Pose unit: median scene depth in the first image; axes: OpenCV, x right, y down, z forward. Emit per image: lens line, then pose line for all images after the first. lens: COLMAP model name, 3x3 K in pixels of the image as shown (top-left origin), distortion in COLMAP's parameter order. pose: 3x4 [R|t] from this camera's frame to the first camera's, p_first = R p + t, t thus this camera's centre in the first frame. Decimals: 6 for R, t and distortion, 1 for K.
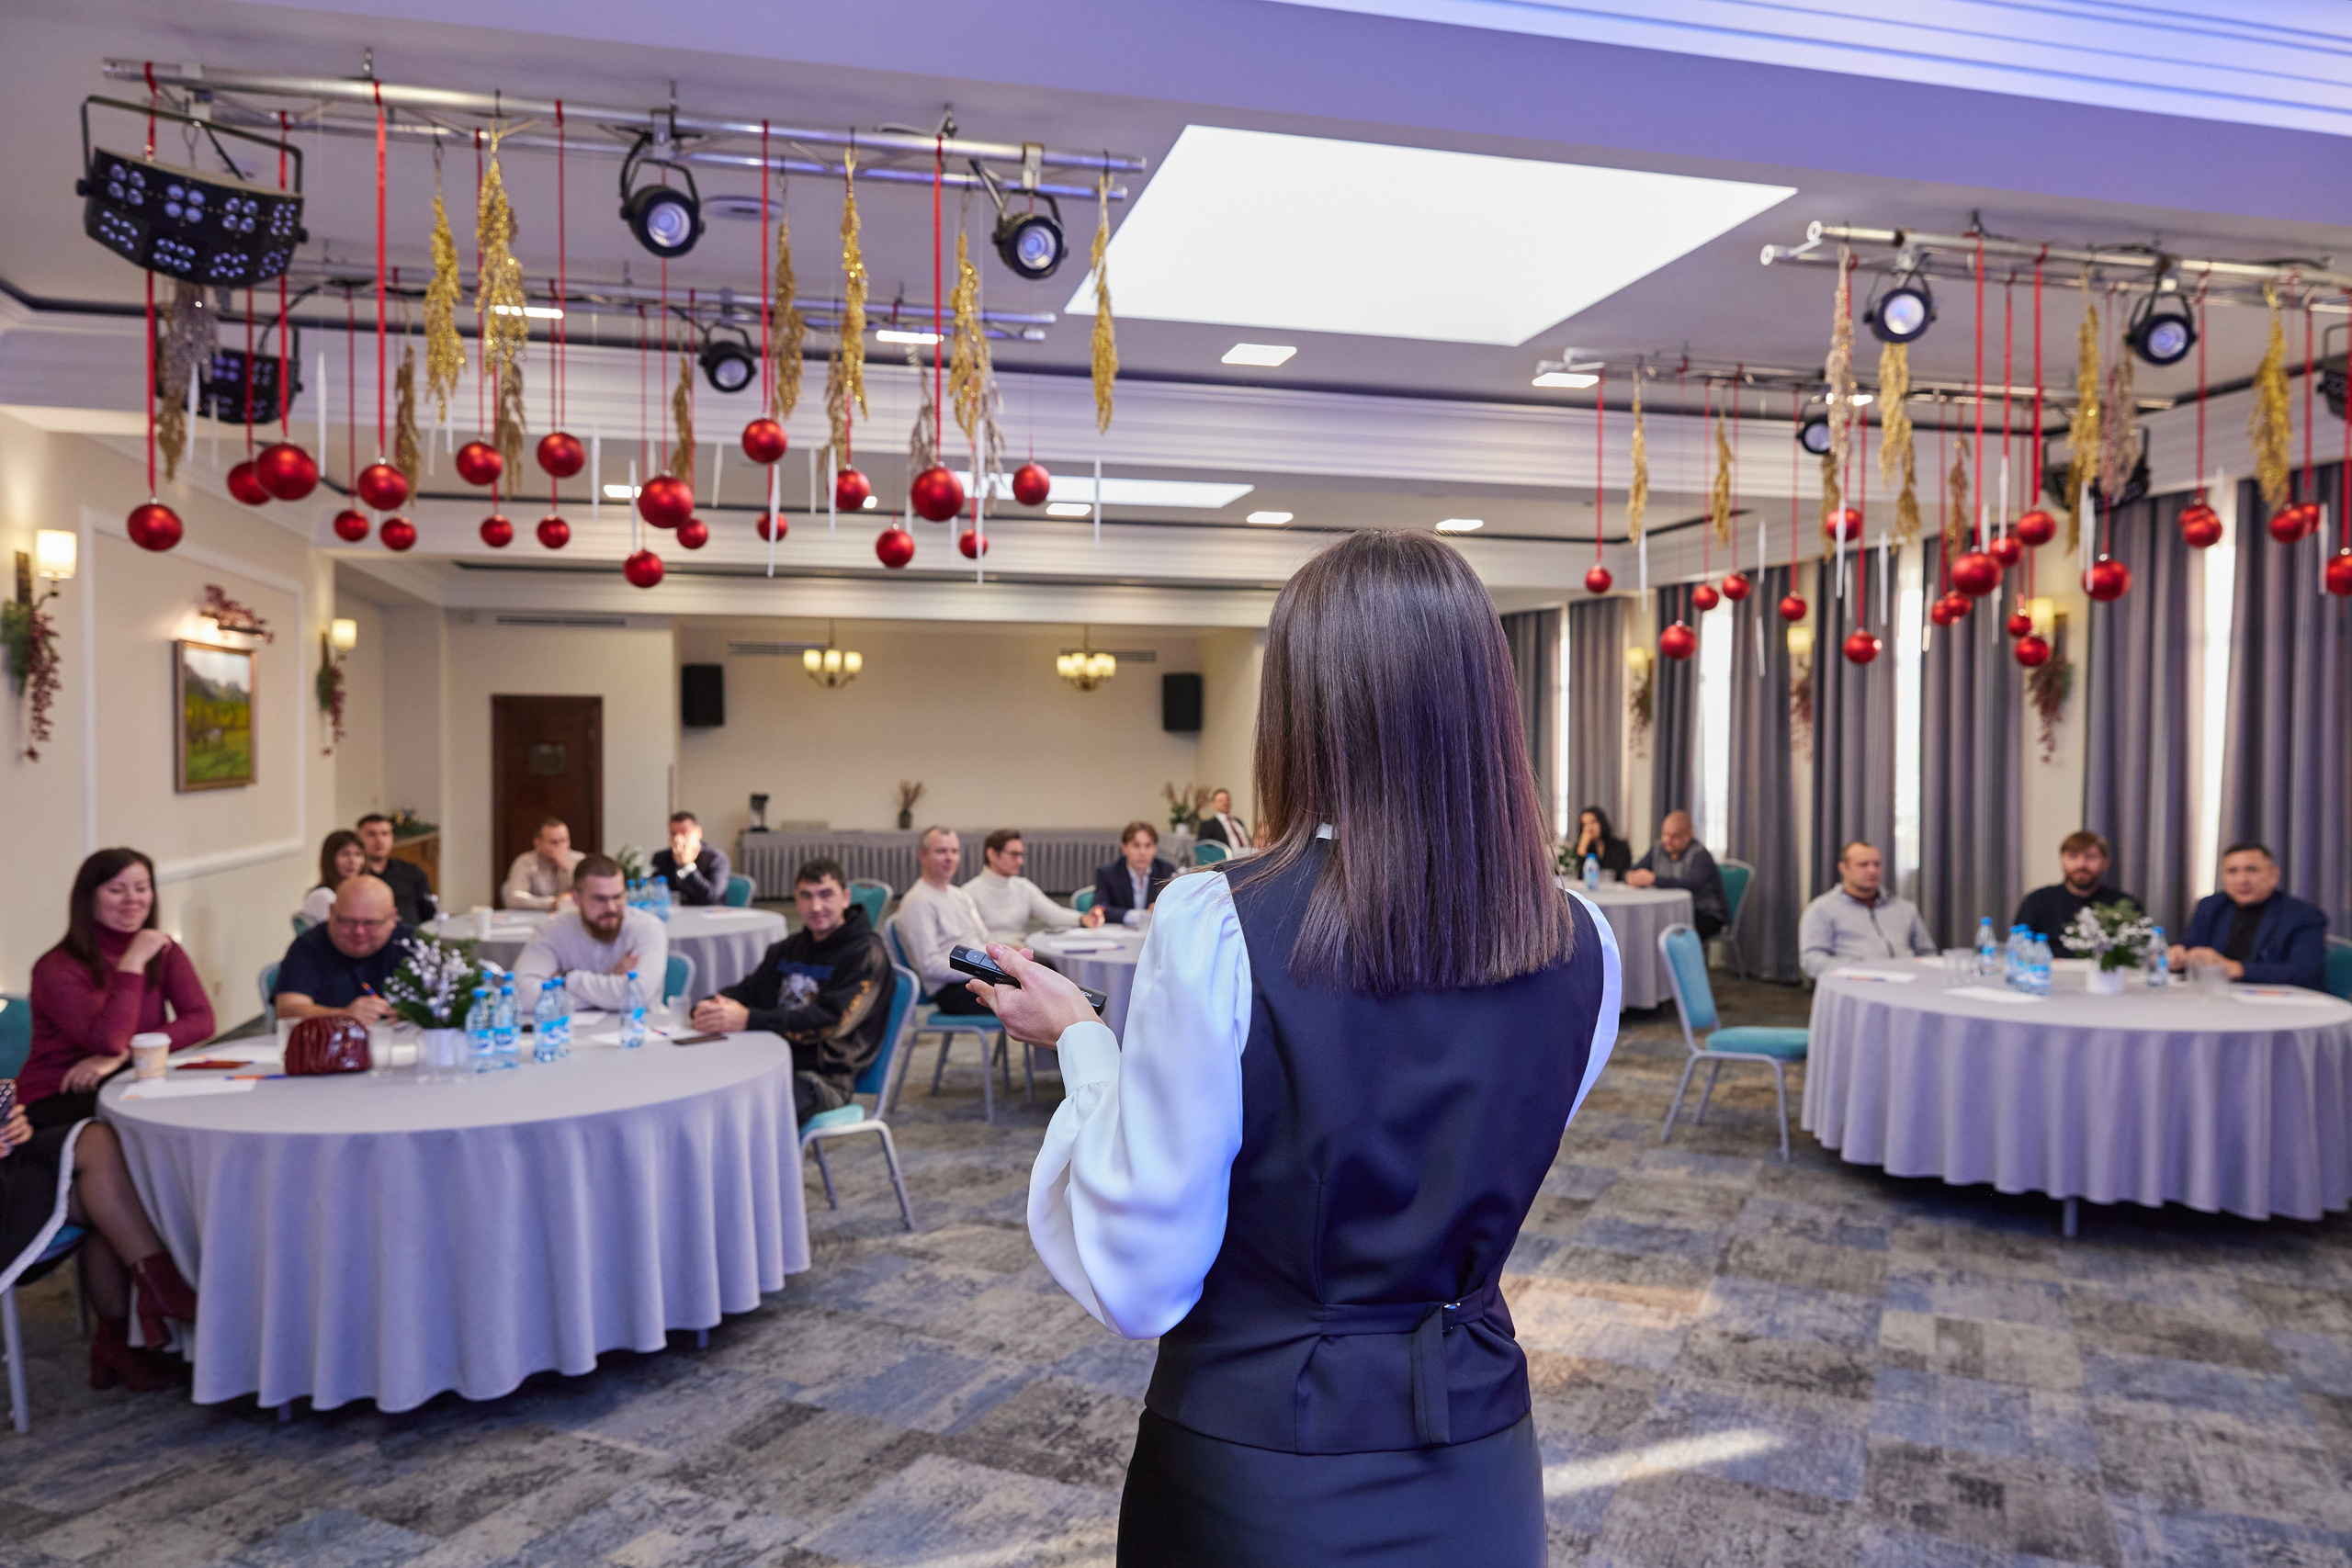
lens RADIAL K [[1553.3, 0, 1139.6], [0, 1553.3, 795.4], [0, 0, 1]] dist [-0.009825, -0.003512]
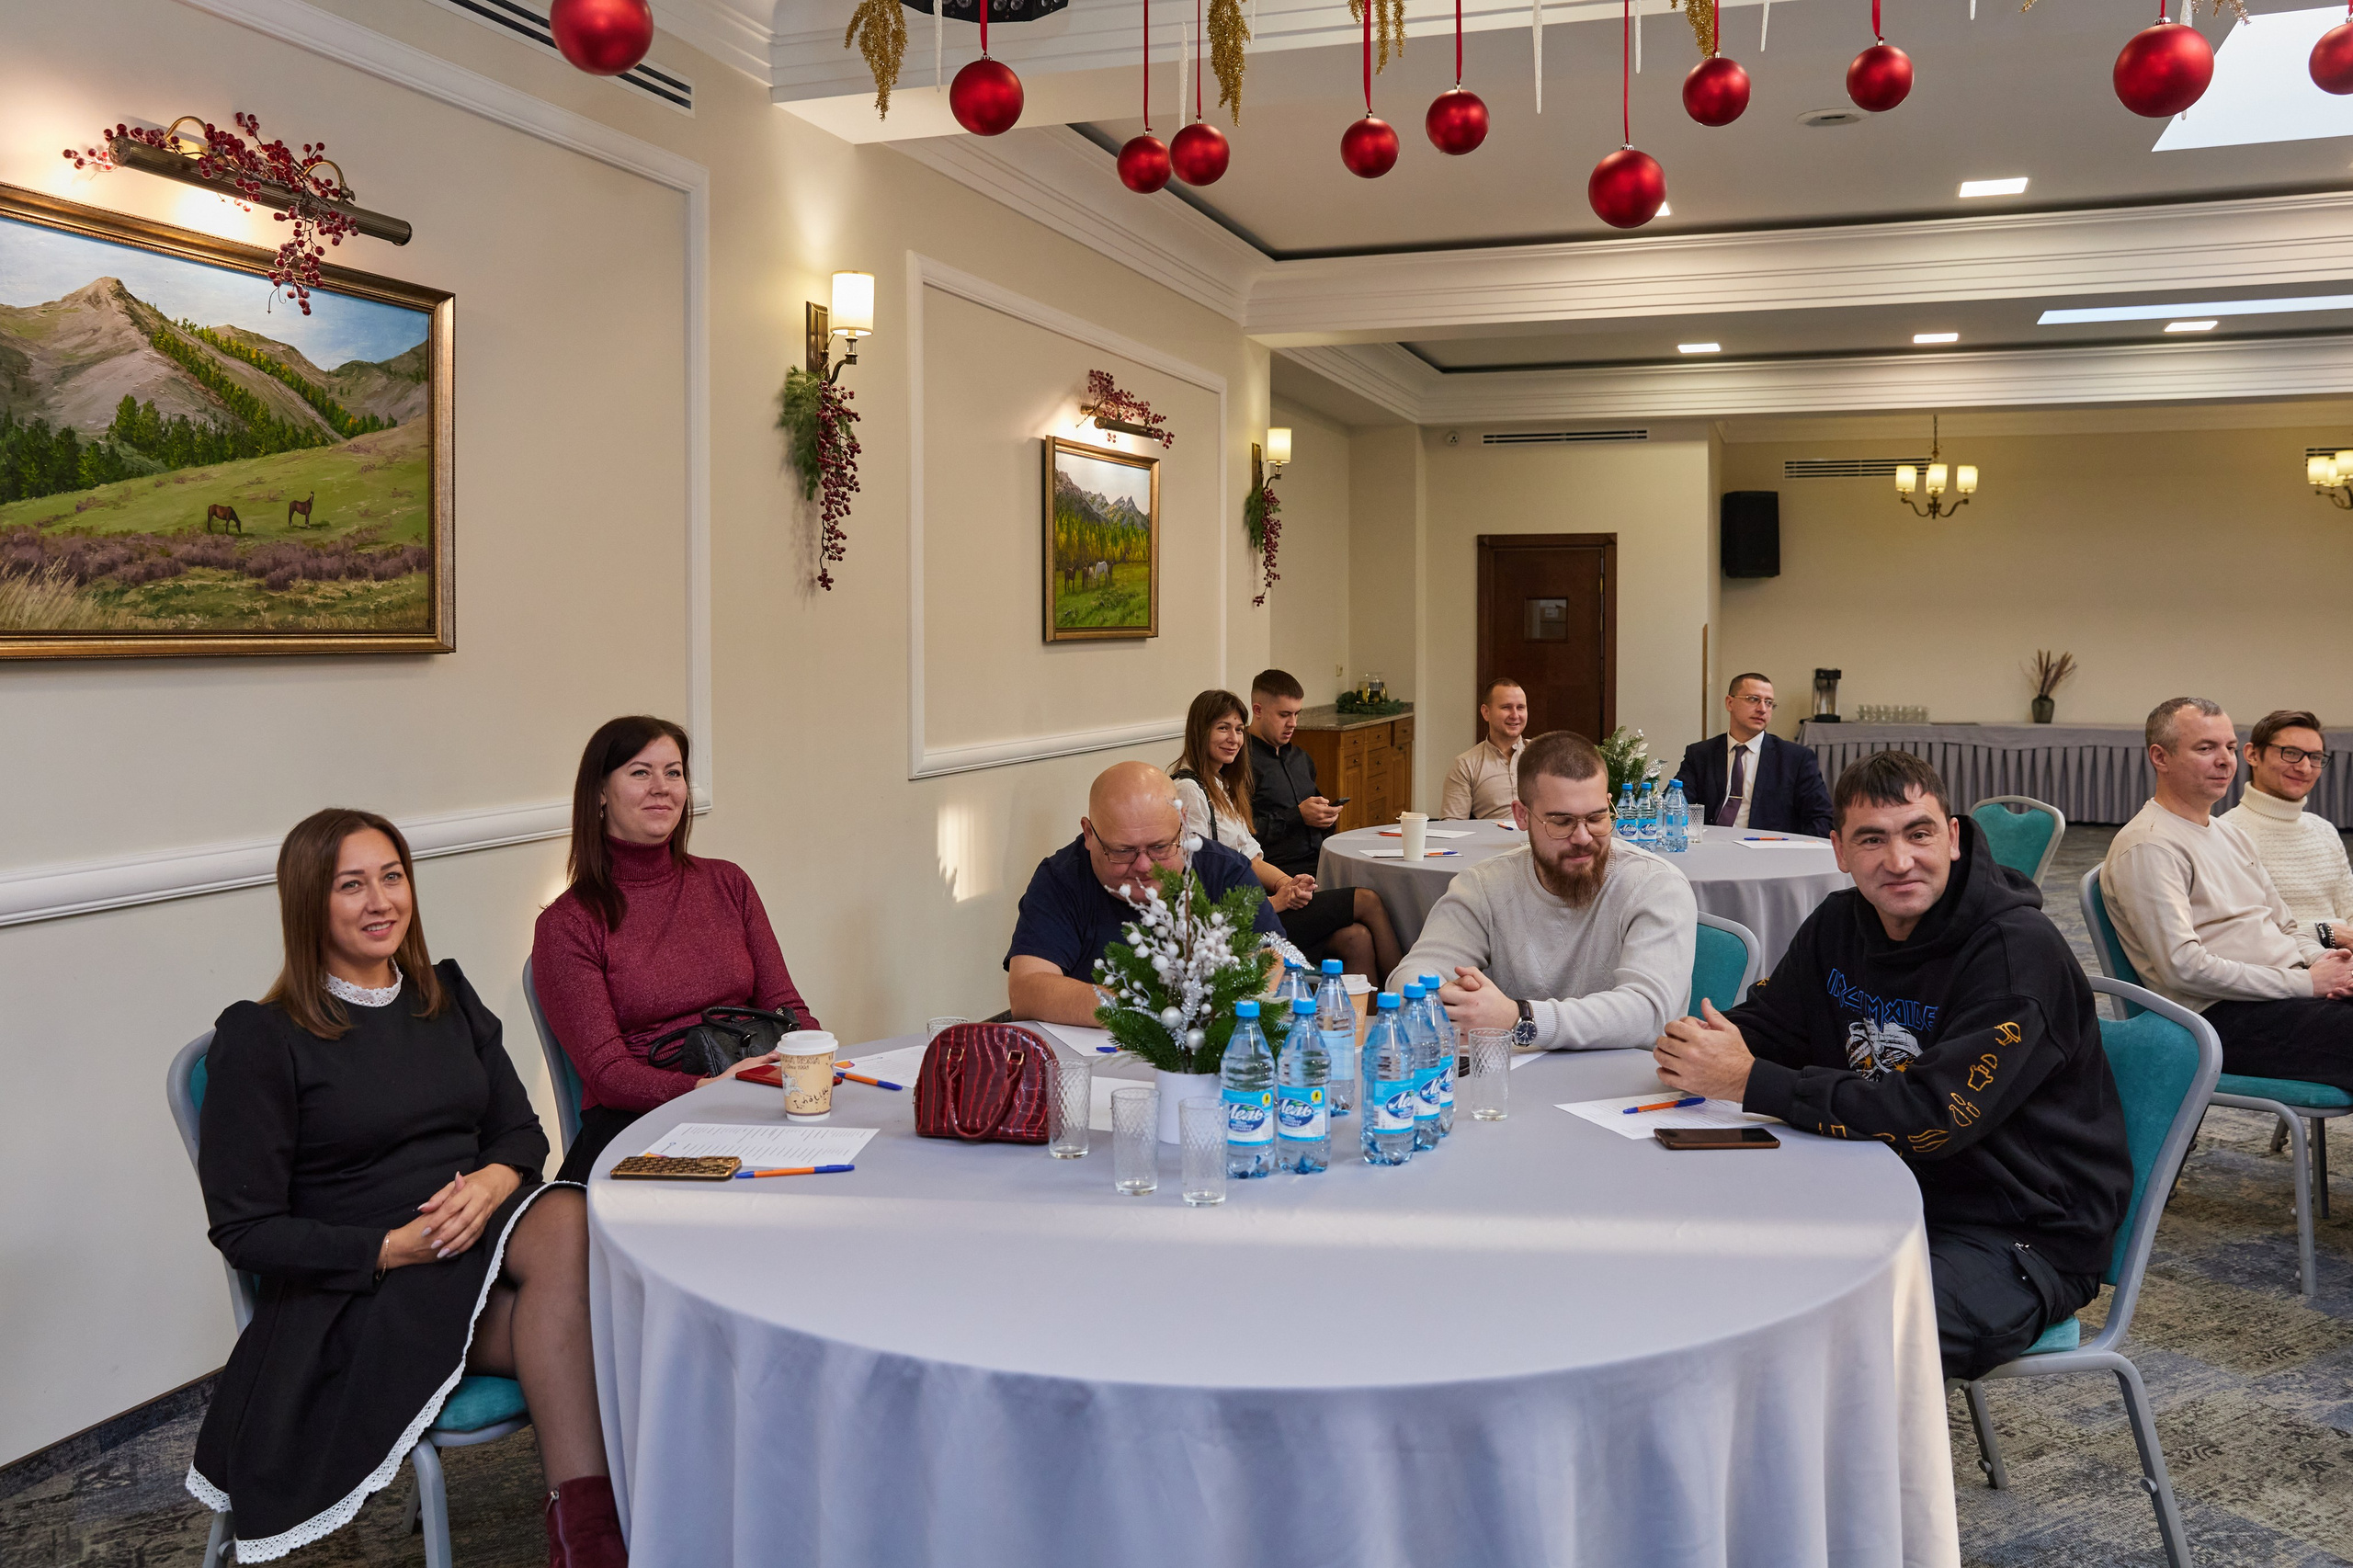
lens RADIAL K [[1867.7, 0, 1188.8], [0, 1867.7, 684.0], [0, 0, 1]] dist [-0.045174, 0.028714]
pose [[0.842700, 0.011745, -0.538255, -0.081508], [-0.011347, 0.999927, 0.004053, 0.015751], [0.538264, 0.002693, 0.842772, 0.304433]]
